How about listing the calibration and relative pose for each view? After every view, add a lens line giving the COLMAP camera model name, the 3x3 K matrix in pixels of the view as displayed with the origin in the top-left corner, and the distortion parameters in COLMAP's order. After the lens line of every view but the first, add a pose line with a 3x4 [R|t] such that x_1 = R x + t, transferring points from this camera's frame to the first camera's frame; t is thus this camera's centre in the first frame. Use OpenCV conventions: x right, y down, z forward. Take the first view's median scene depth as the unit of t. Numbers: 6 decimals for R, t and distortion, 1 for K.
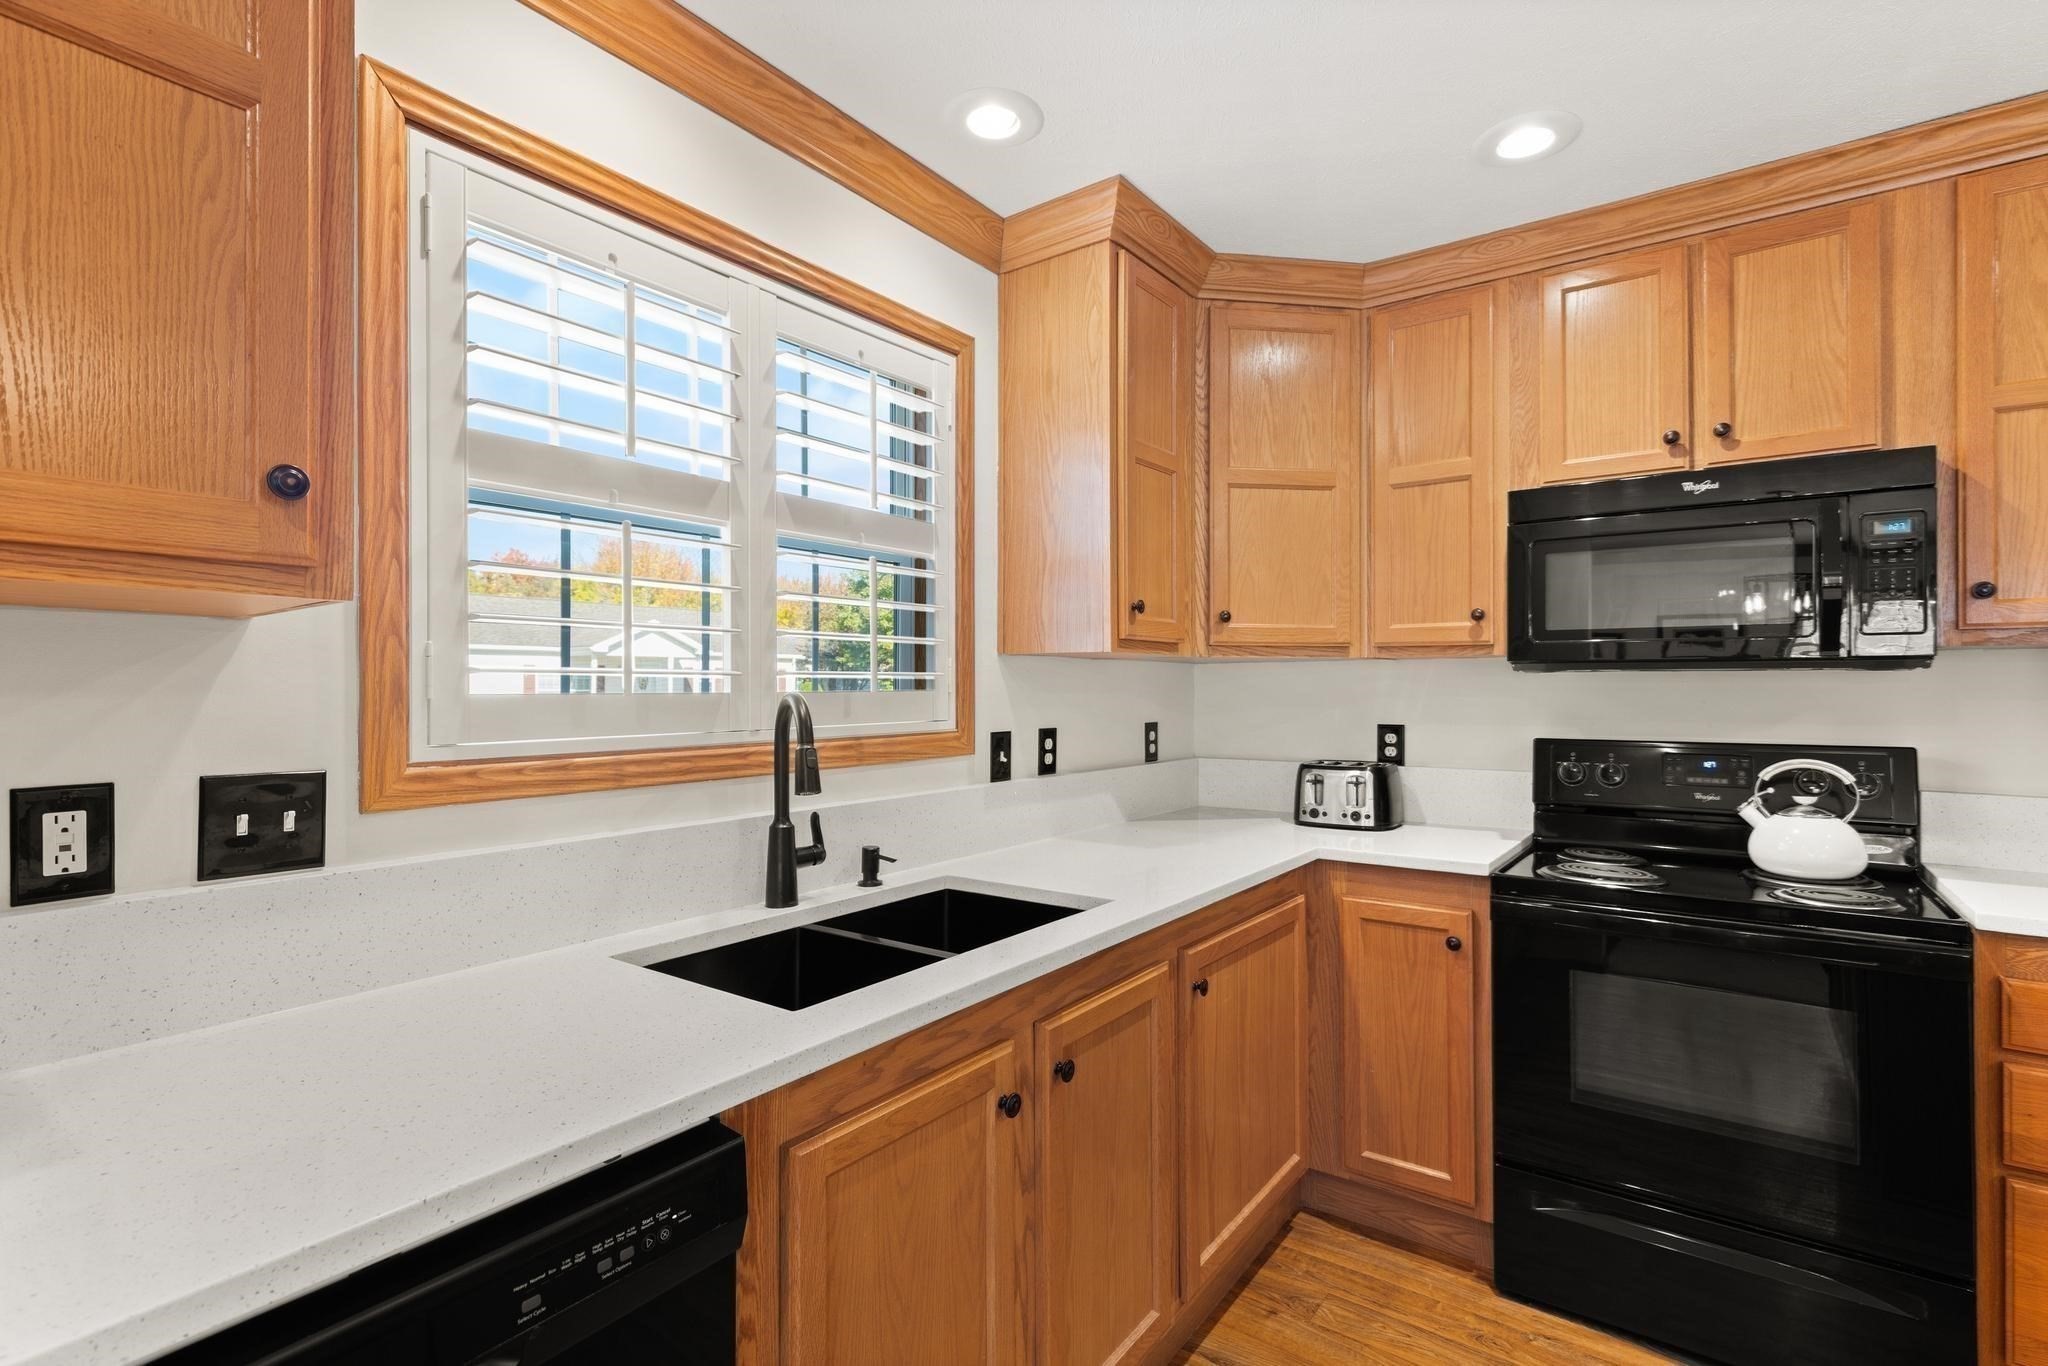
lens RADIAL K [[945.9, 0, 1022.7], [0, 945.9, 680.6], [0, 0, 1]] dist [0.003852, -0.001179]
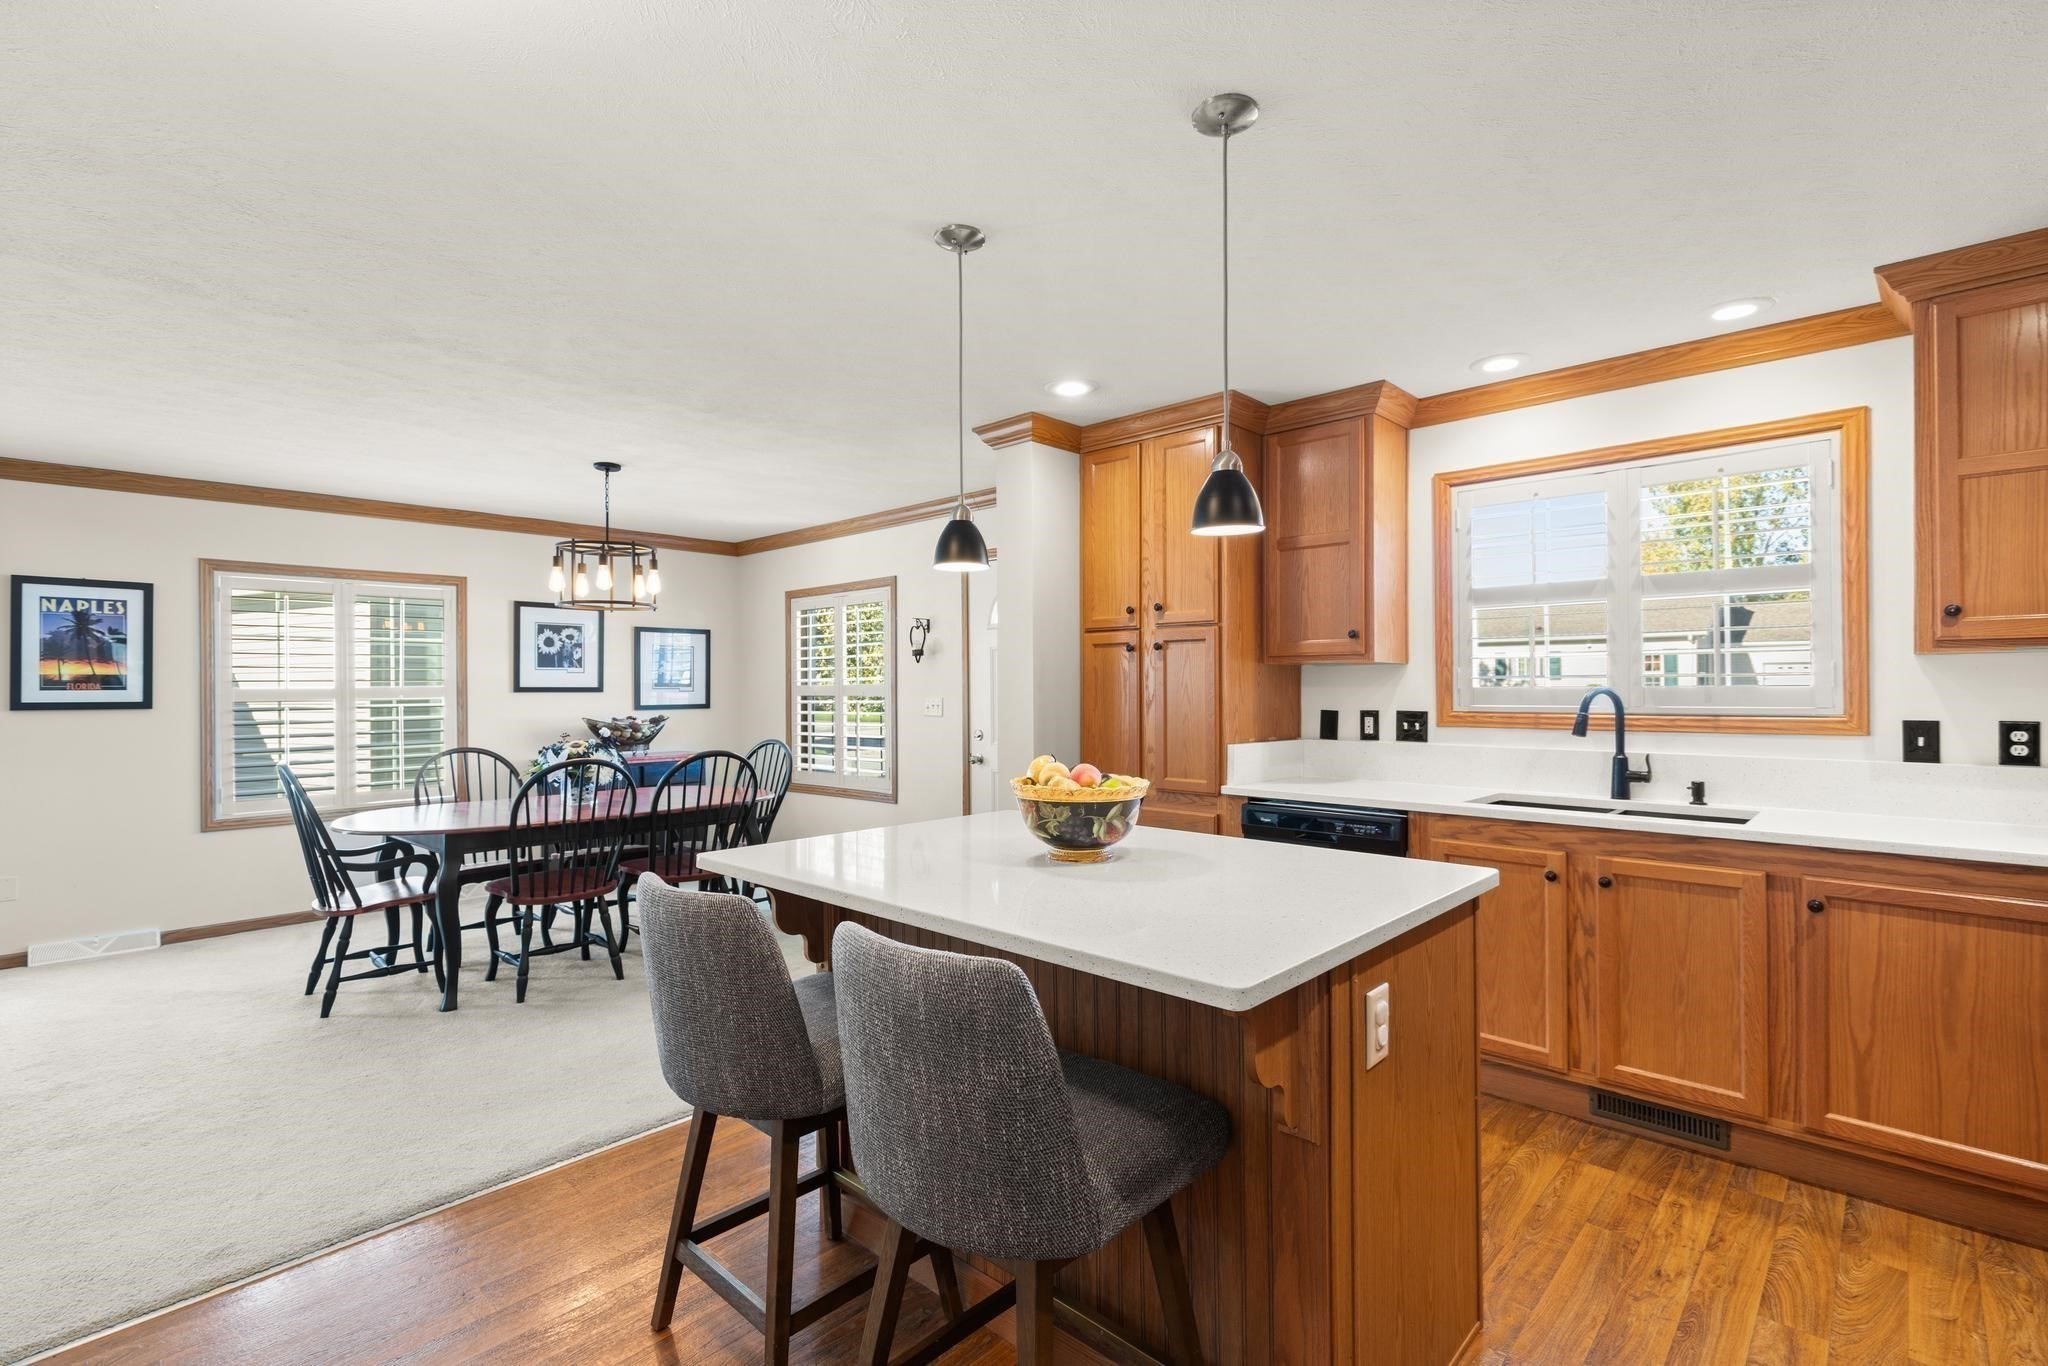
lens RADIAL K [[945.9, 0, 1019.1], [0, 945.9, 683.9], [0, 0, 1]] dist [0.003852, -0.001179]
pose [[-0.133668, -0.001717, -0.991025, 1.404666], [0.010652, 0.999938, -0.003169, 0.000300], [0.990969, -0.010980, -0.133642, 0.051415]]
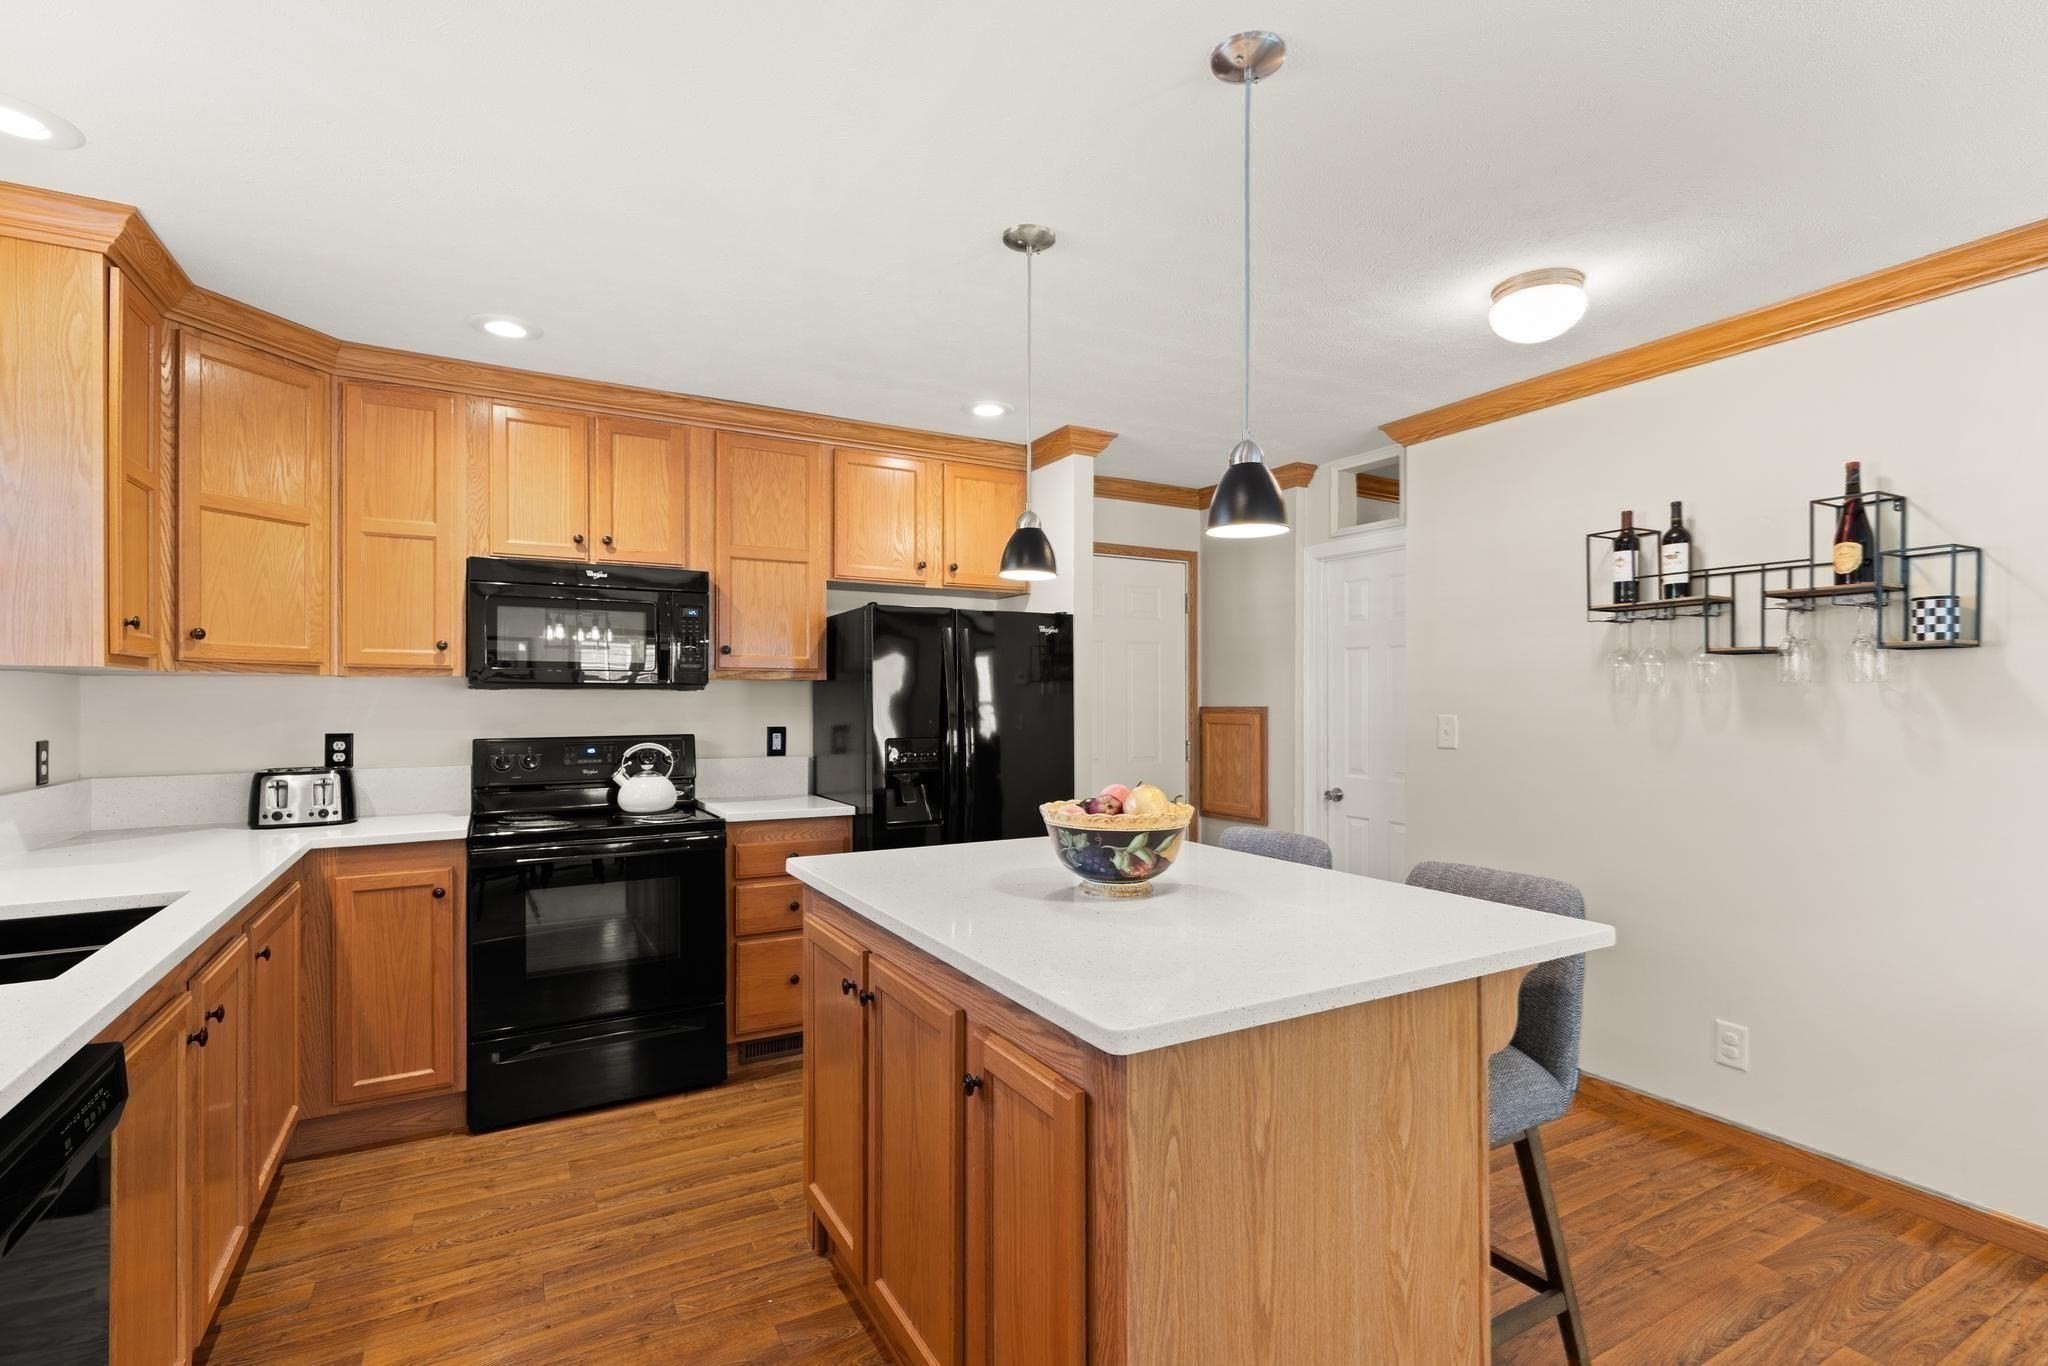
lens RADIAL K [[945.9, 0, 1055.5], [0, 945.9, 698.0], [0, 0, 1]] dist [0.003852, -0.001179]
pose [[0.383731, -0.000034, 0.923445, -0.437098], [-0.005127, 0.999985, 0.002167, -0.004442], [-0.923431, -0.005566, 0.383725, -0.308436]]
